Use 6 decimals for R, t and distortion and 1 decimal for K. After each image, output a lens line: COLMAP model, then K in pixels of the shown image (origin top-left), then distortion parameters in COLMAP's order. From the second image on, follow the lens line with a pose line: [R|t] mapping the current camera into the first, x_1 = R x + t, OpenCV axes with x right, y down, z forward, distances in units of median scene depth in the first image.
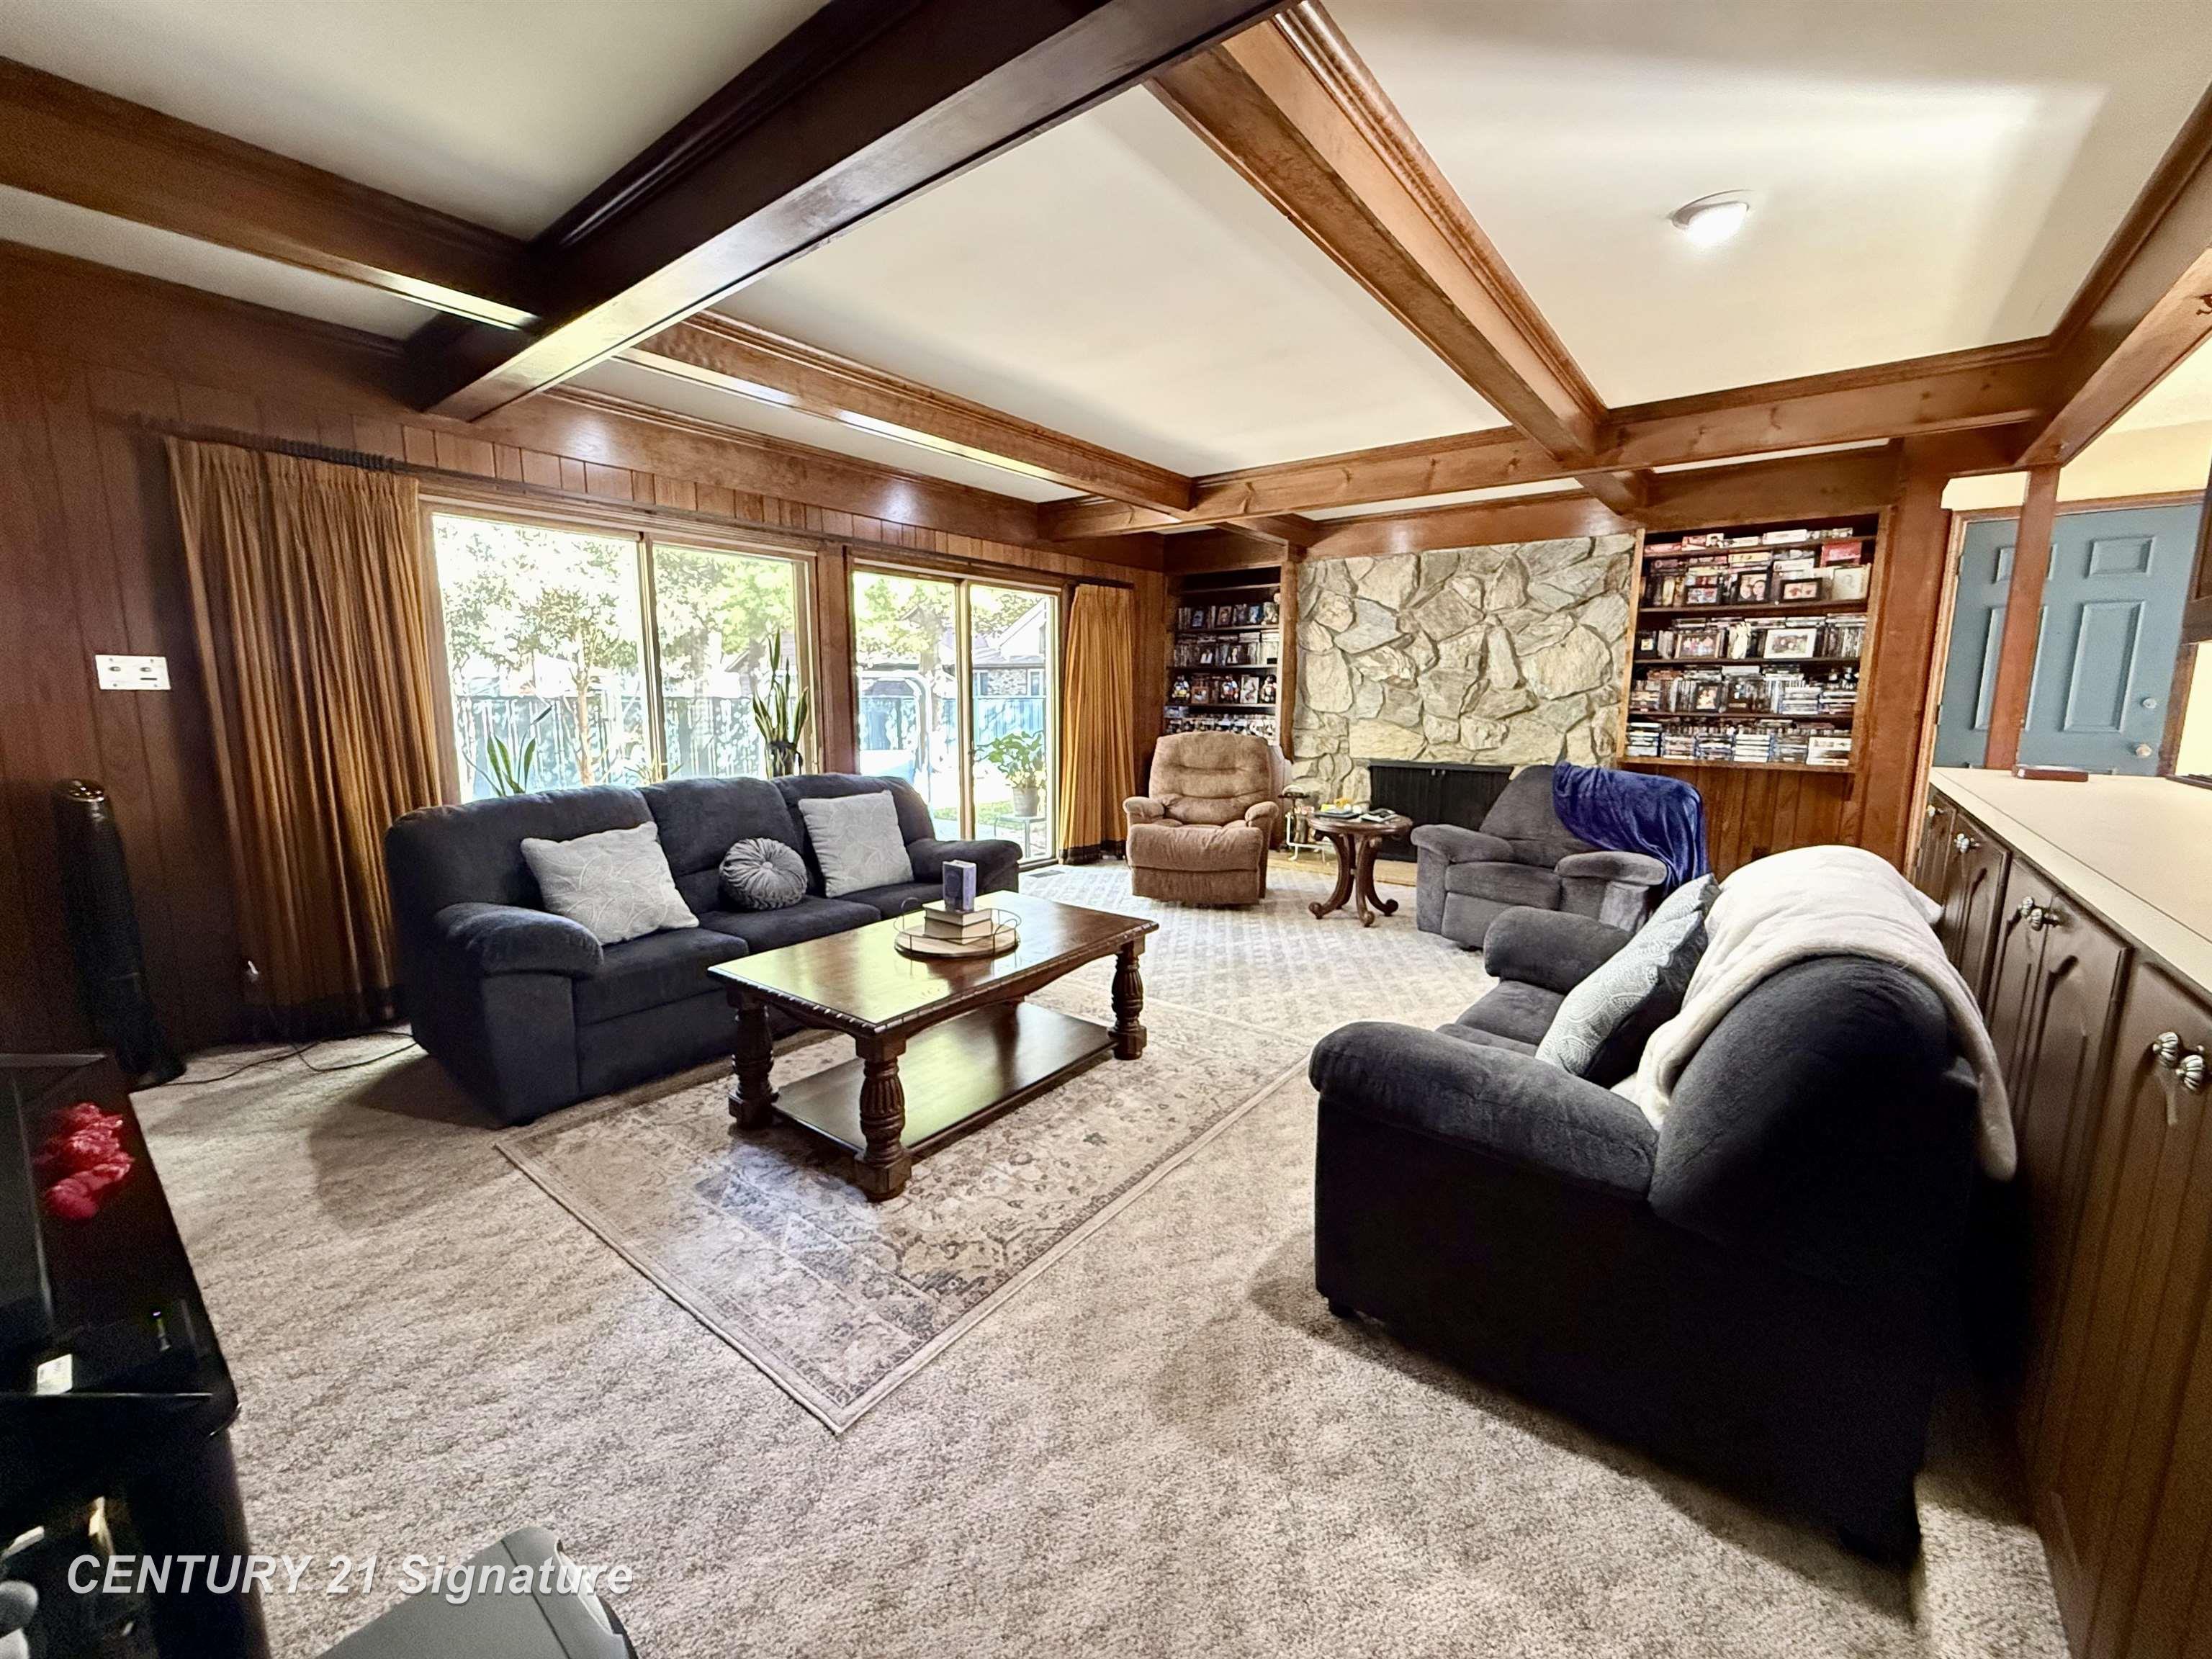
lens RADIAL K [[879.8, 0, 1101.9], [0, 879.8, 825.9], [0, 0, 1]] dist [-0.000191, -0.000064]
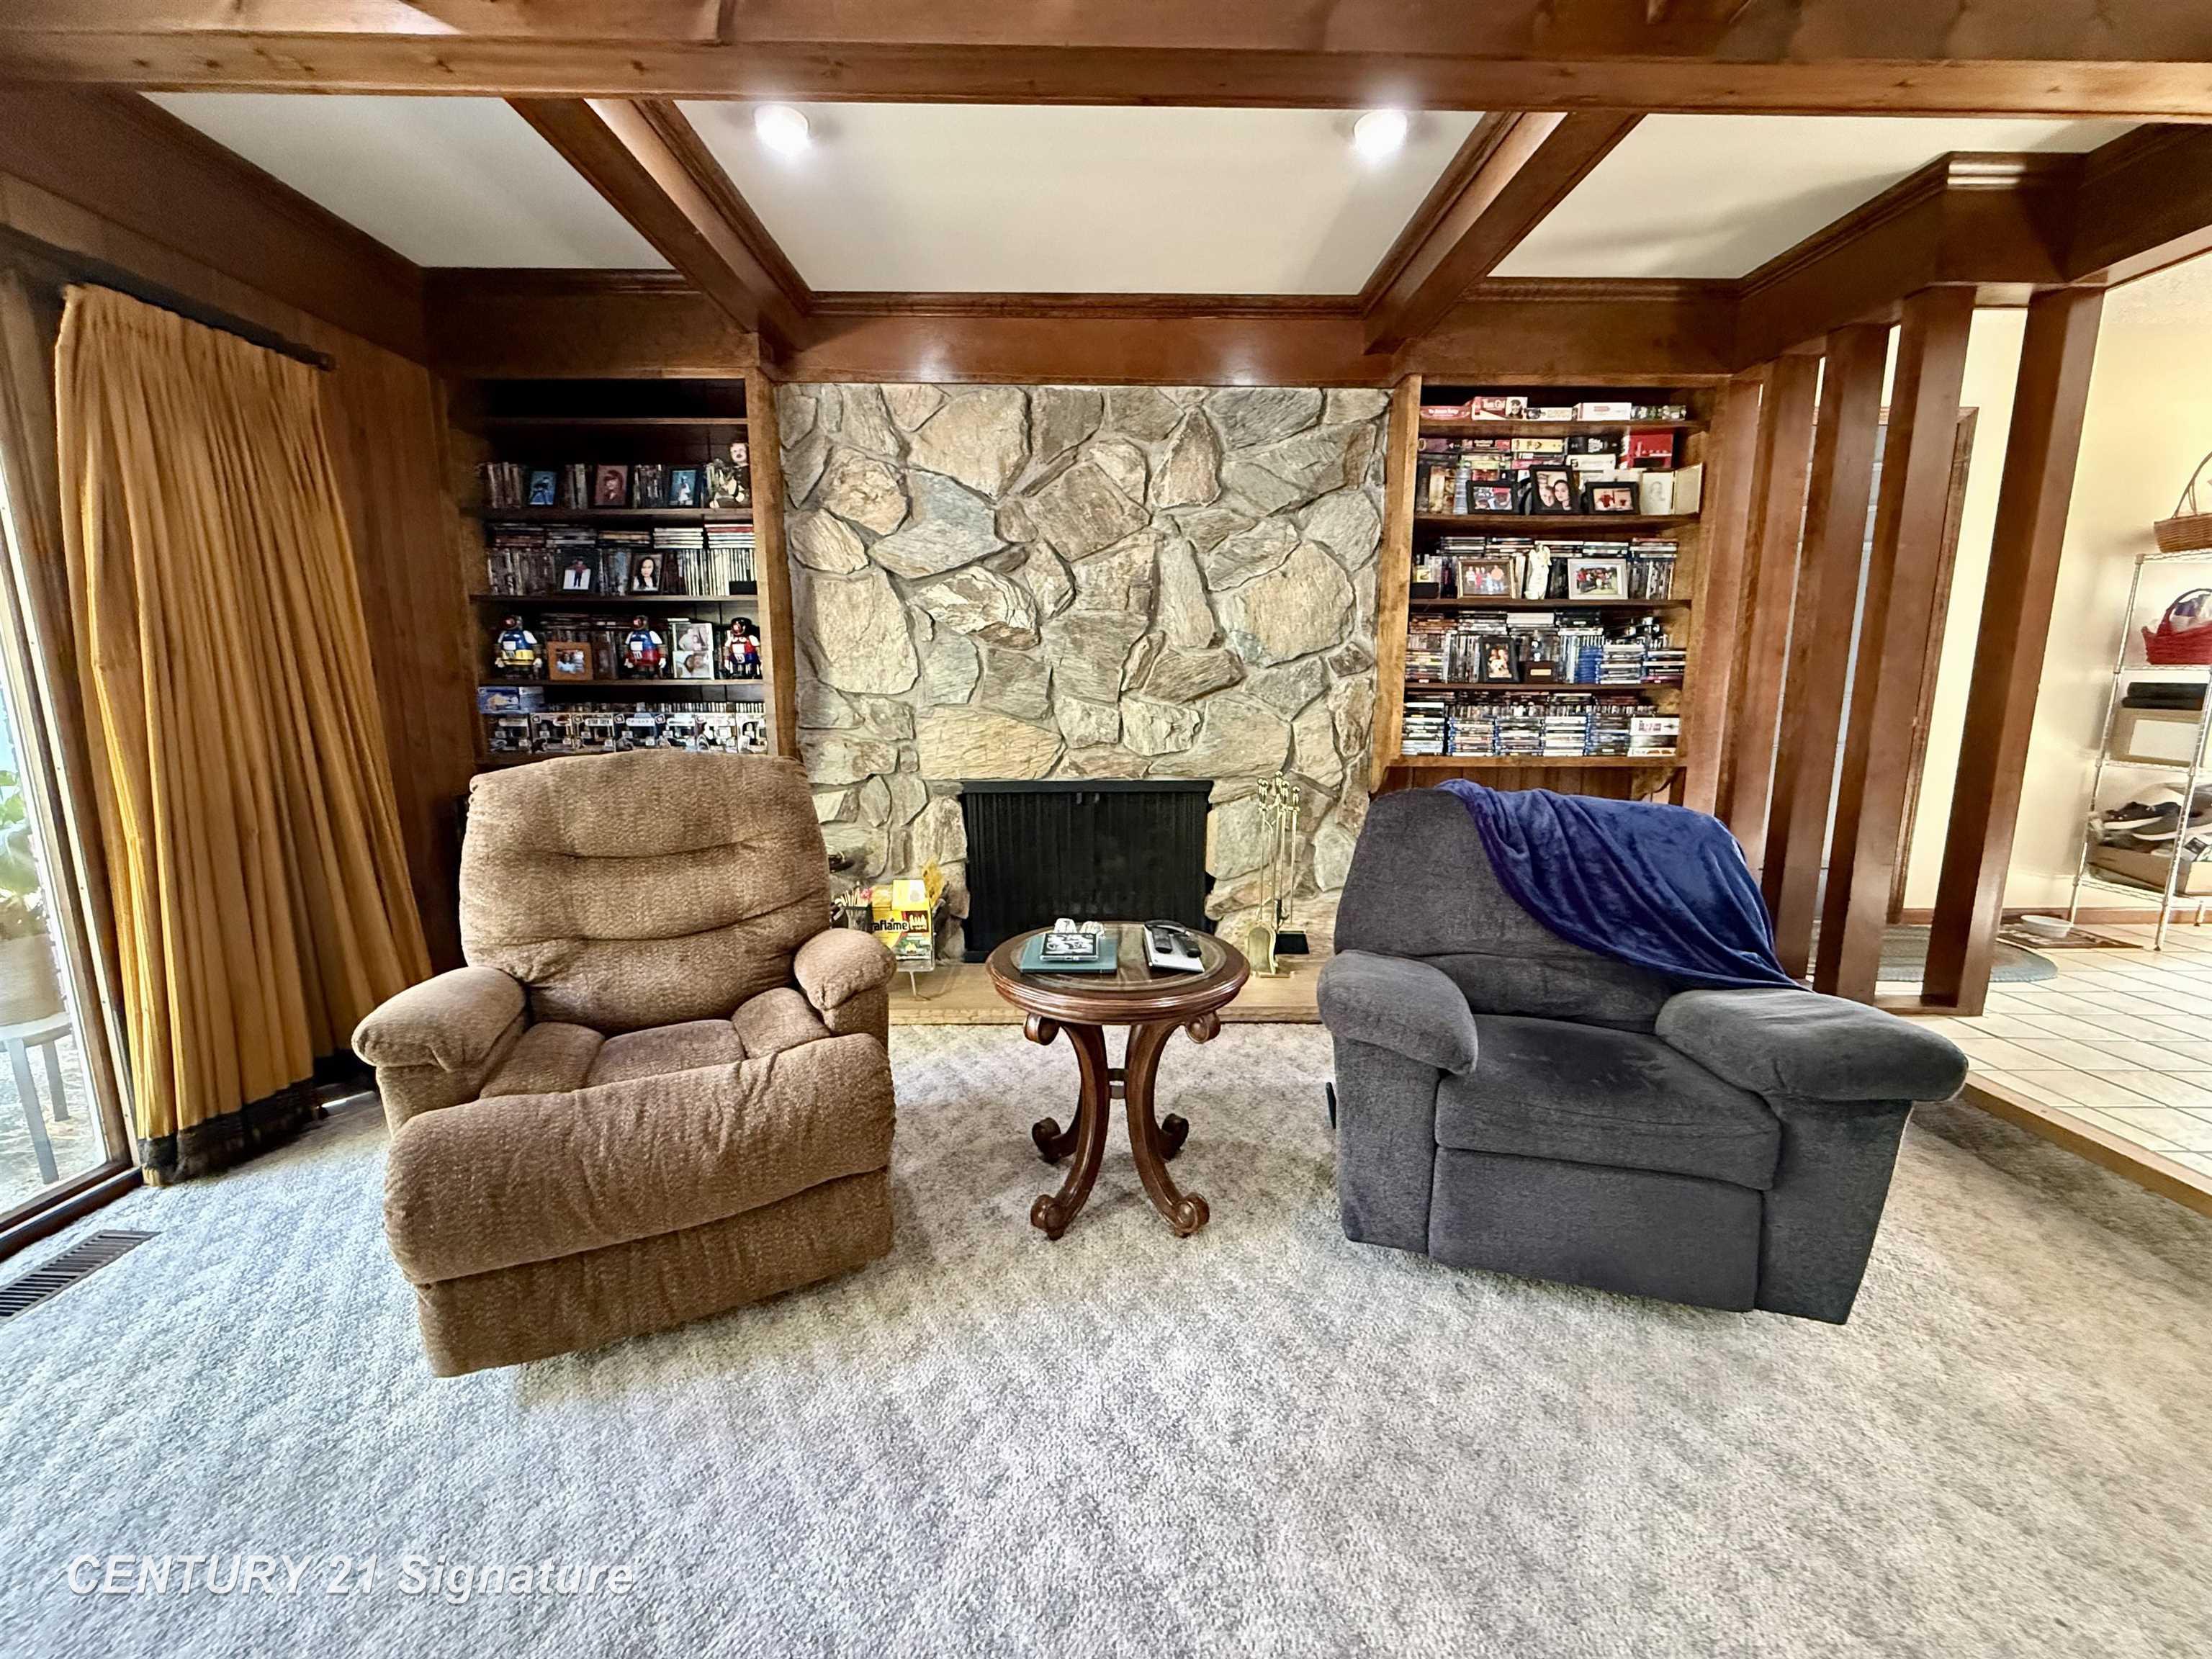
lens RADIAL K [[879.8, 0, 1101.9], [0, 879.8, 825.9], [0, 0, 1]] dist [-0.000191, -0.000064]
pose [[0.772028, -0.109119, 0.626151, 0.037744], [0.098646, 0.993786, 0.051558, -0.075760], [-0.627886, 0.021963, 0.777995, 0.593693]]
